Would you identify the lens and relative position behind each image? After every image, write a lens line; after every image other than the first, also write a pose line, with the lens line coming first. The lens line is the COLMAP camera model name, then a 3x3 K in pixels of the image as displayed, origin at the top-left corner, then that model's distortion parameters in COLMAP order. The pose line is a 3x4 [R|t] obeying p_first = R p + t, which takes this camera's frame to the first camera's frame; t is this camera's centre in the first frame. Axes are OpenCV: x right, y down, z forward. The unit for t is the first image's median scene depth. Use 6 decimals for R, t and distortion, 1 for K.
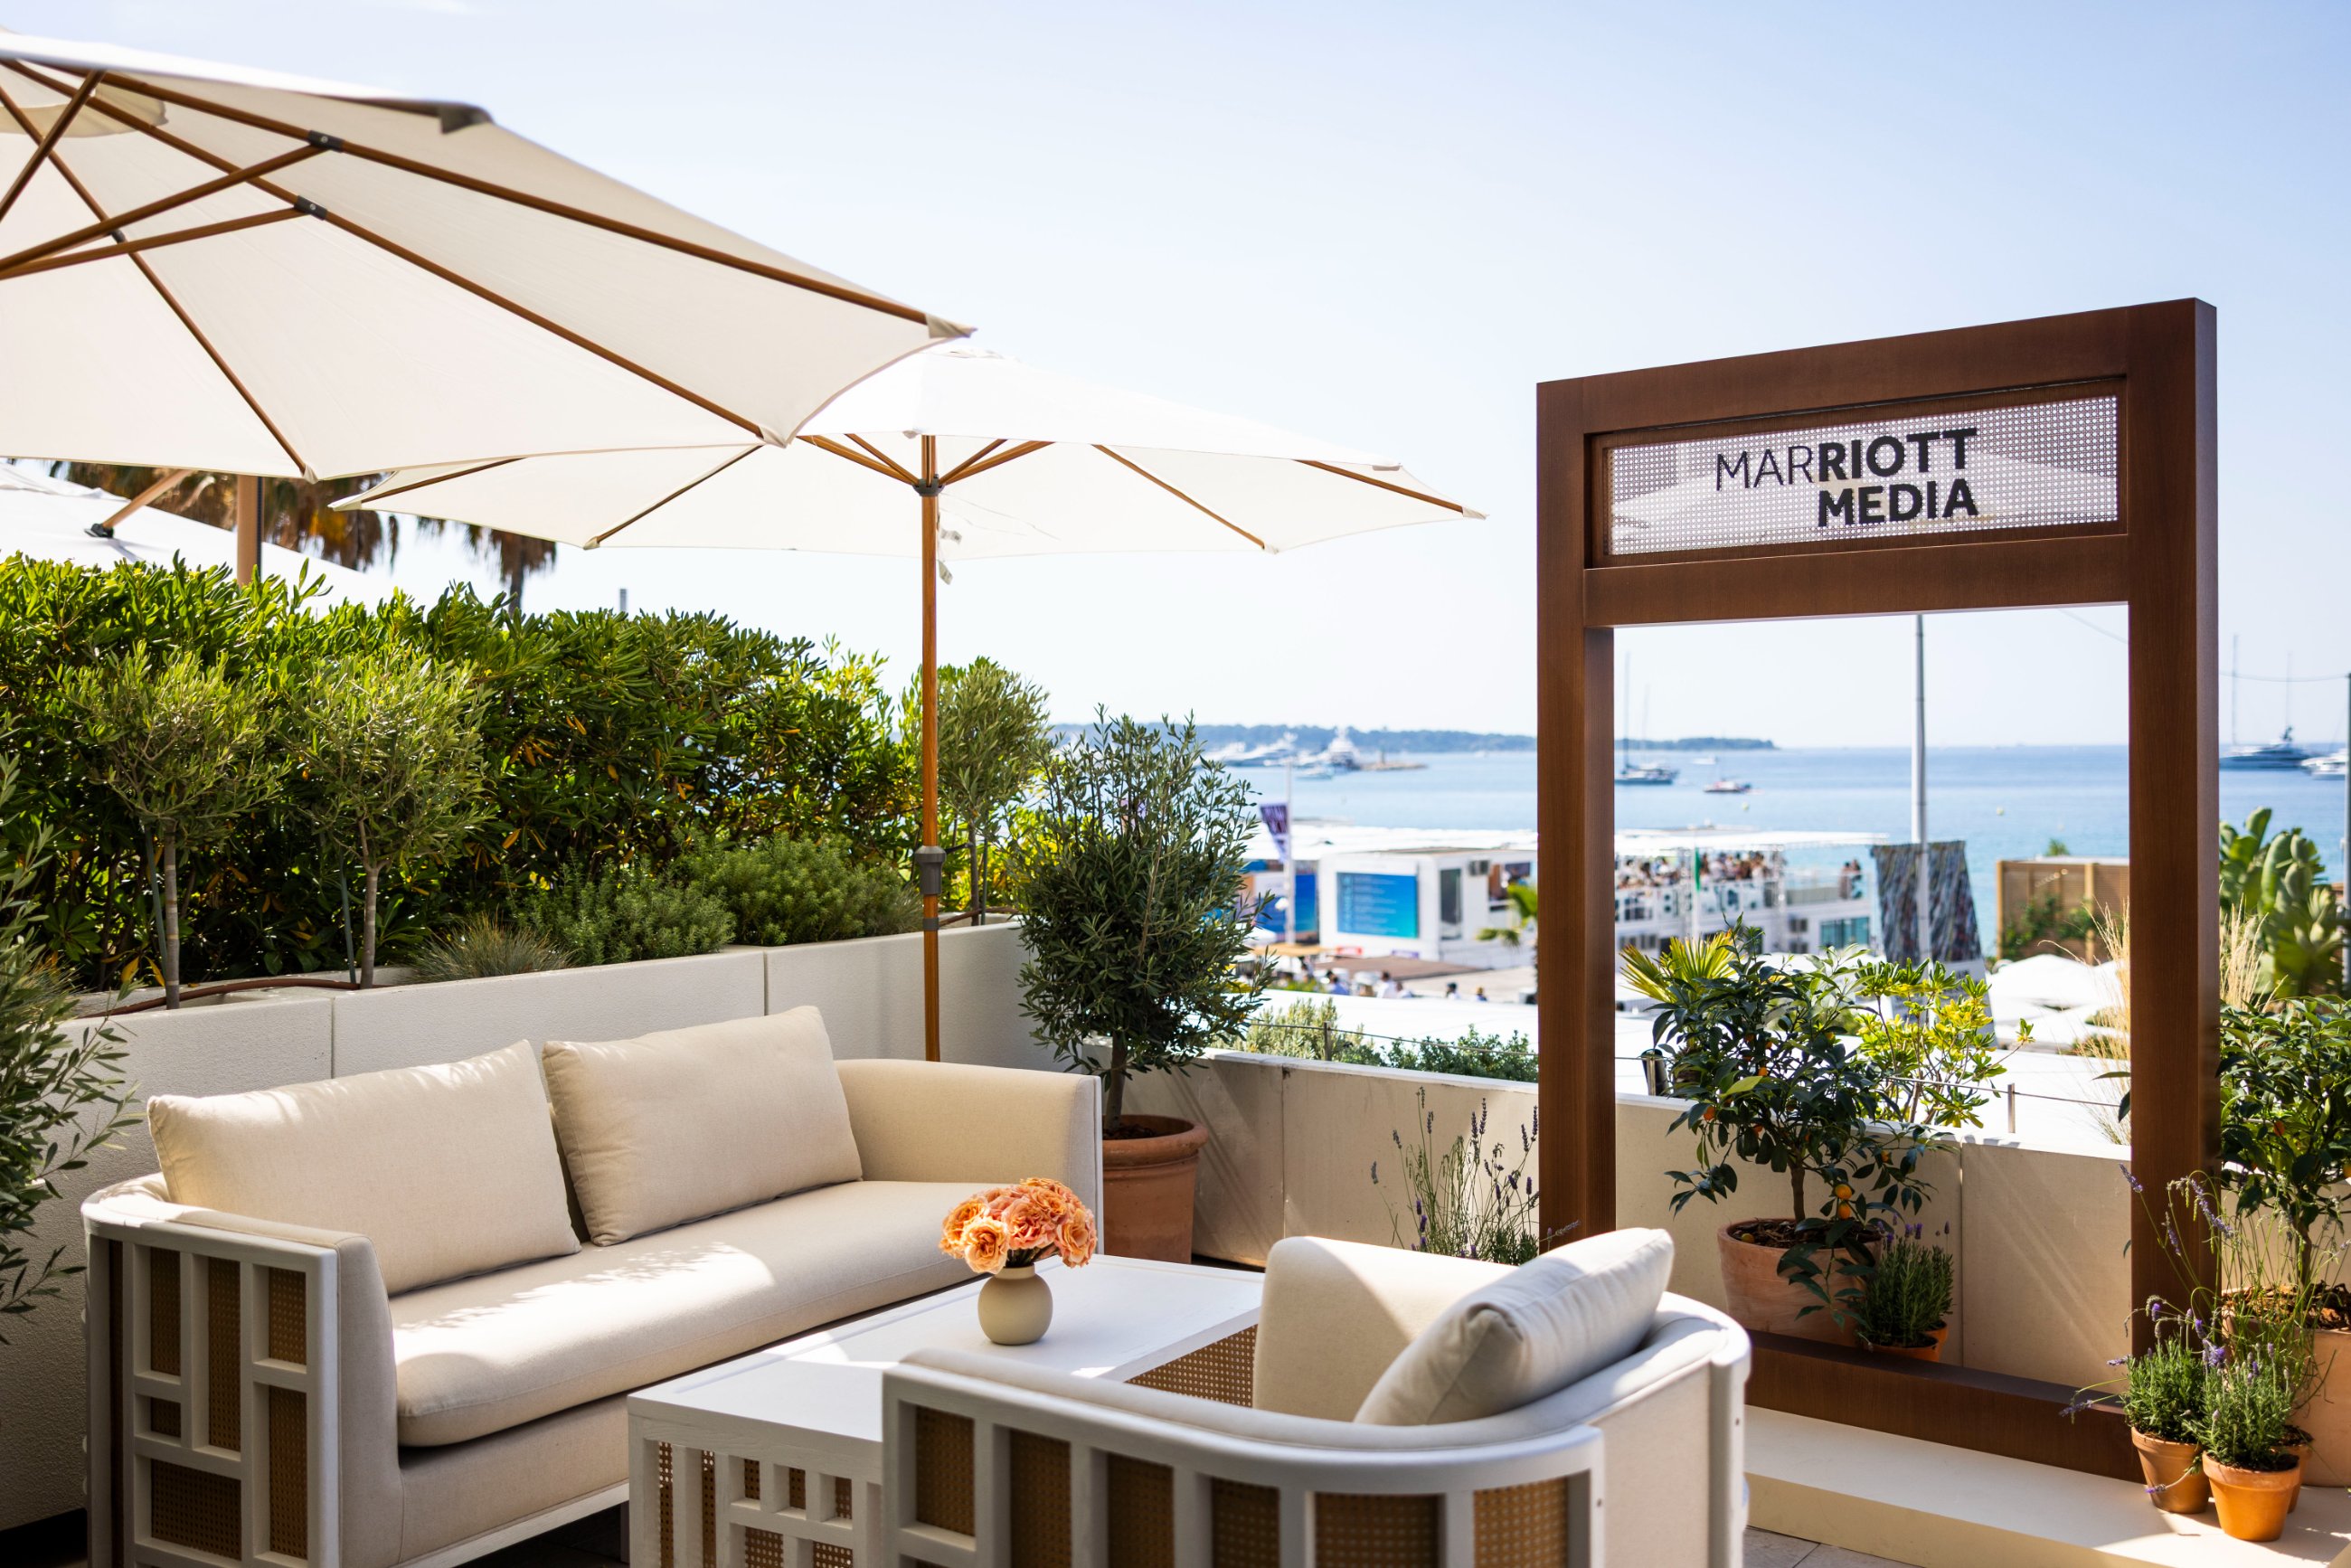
lens RADIAL K [[2854.5, 0, 1175.5], [0, 2854.5, 784.0], [0, 0, 1]] dist [0.001574, -0.015170]
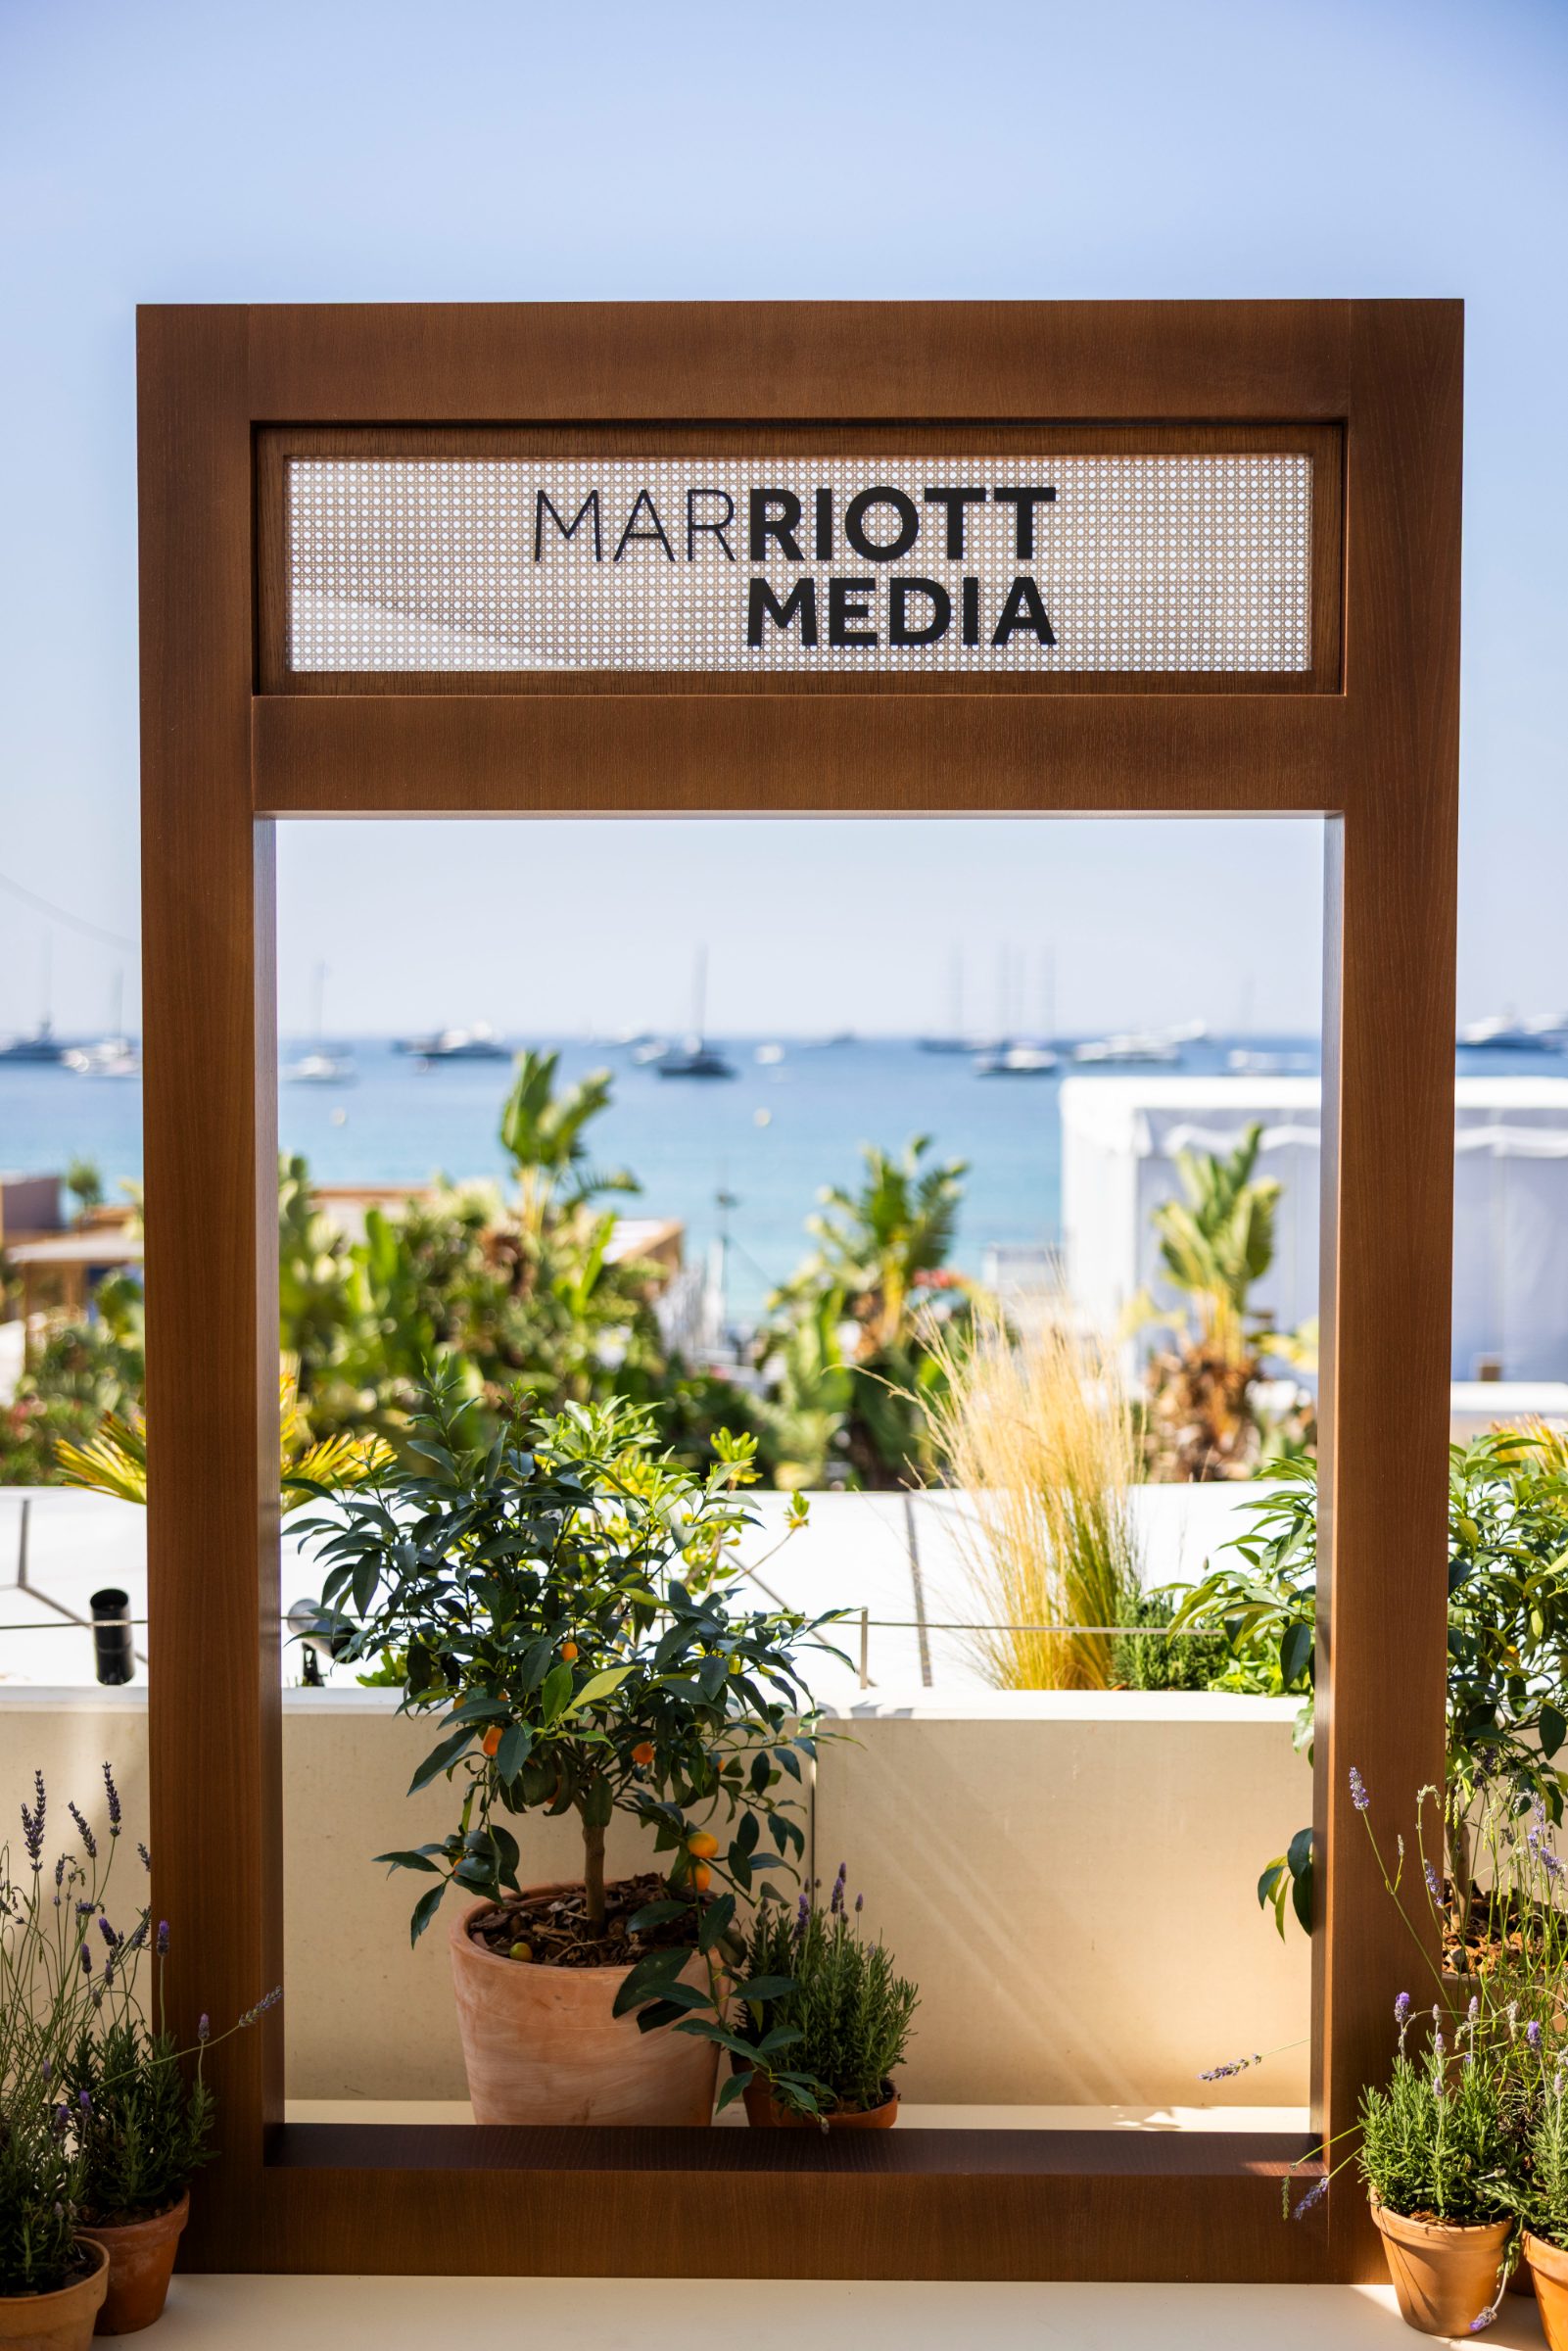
lens RADIAL K [[2854.2, 0, 783.8], [0, 2854.2, 1201.9], [0, 0, 1]] dist [0.001574, -0.015170]
pose [[0.723461, -0.033396, 0.689557, -0.144564], [0.001810, 0.998918, 0.046479, -0.010550], [-0.690363, -0.032378, 0.722739, 0.608640]]
